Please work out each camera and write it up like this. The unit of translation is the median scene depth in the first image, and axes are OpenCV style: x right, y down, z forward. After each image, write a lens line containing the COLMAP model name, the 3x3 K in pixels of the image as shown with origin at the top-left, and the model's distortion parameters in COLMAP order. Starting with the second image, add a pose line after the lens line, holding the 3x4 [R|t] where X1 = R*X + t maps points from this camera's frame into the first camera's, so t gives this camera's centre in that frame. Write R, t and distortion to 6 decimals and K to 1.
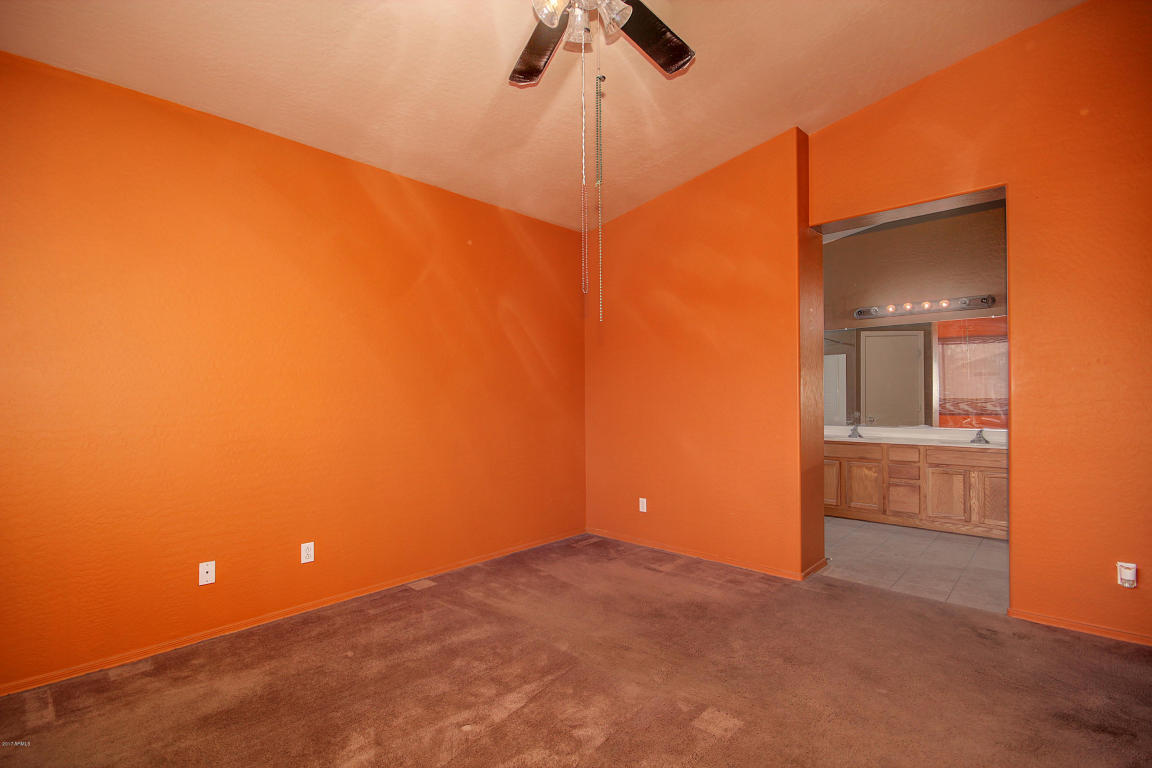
lens RADIAL K [[531.6, 0, 579.3], [0, 531.6, 396.8], [0, 0, 1]] dist [0.004147, -0.007404]
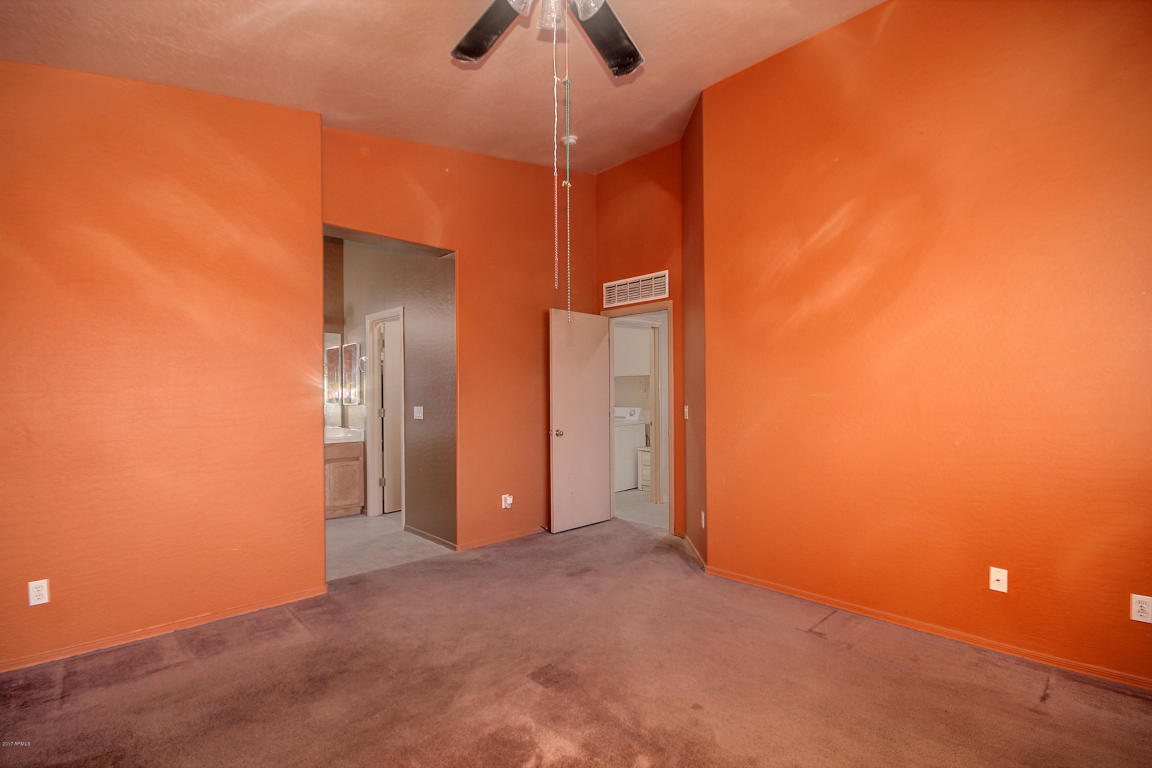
lens RADIAL K [[531.6, 0, 579.3], [0, 531.6, 396.8], [0, 0, 1]] dist [0.004147, -0.007404]
pose [[0.044379, 0.004797, 0.999003, -0.370657], [0.007152, 0.999961, -0.005119, 0.001430], [-0.998989, 0.007372, 0.044343, 0.356687]]
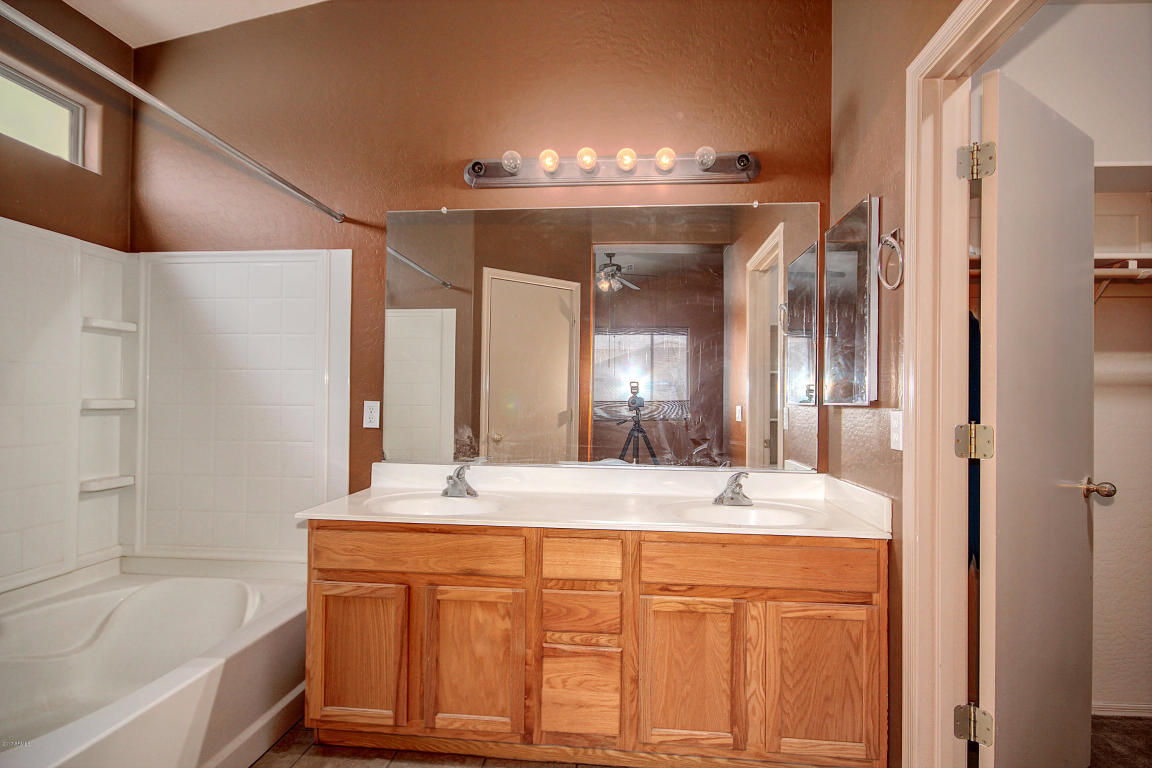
lens RADIAL K [[531.6, 0, 579.3], [0, 531.6, 396.8], [0, 0, 1]] dist [0.004147, -0.007404]
pose [[0.801509, 0.020680, 0.597626, 0.401000], [-0.017583, 0.999785, -0.011014, 0.010869], [-0.597725, -0.001680, 0.801700, 0.722151]]
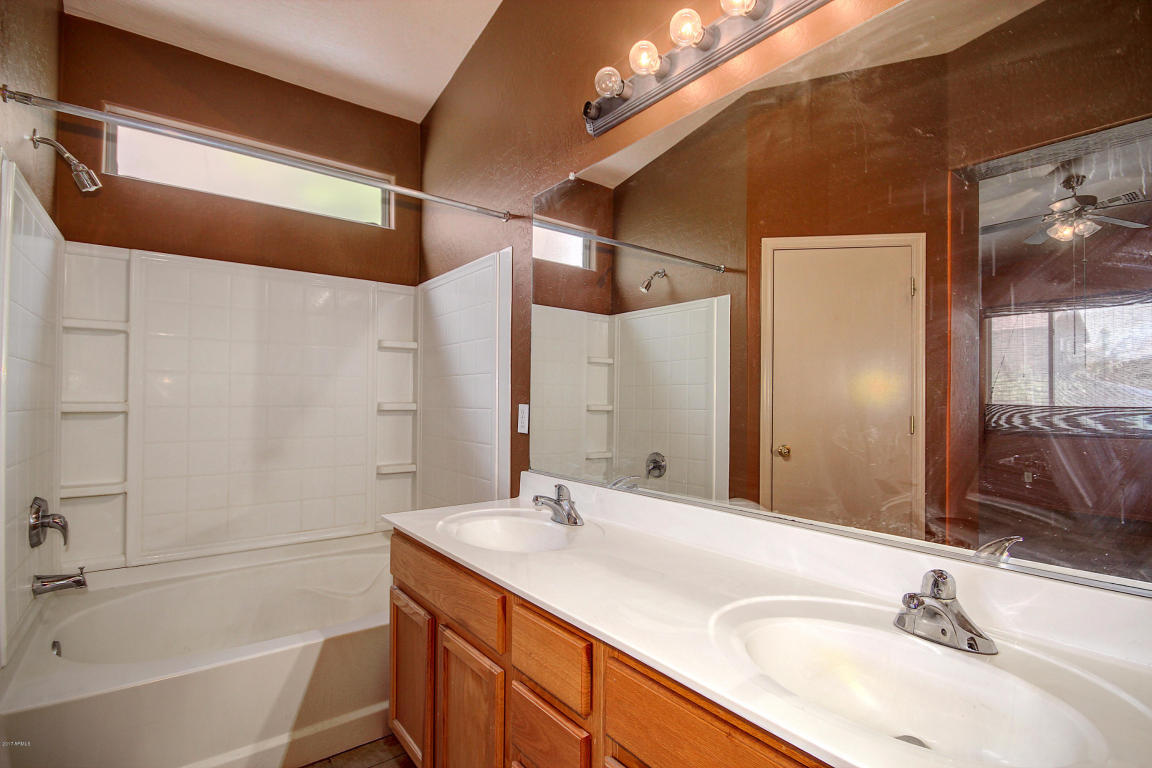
lens RADIAL K [[532.3, 0, 613.2], [0, 532.3, 394.6], [0, 0, 1]] dist [-0.007963, -0.000548]
pose [[0.988990, 0.015541, -0.147165, 0.653581], [-0.017372, 0.999787, -0.011160, 0.008637], [0.146960, 0.013593, 0.989049, 0.784026]]
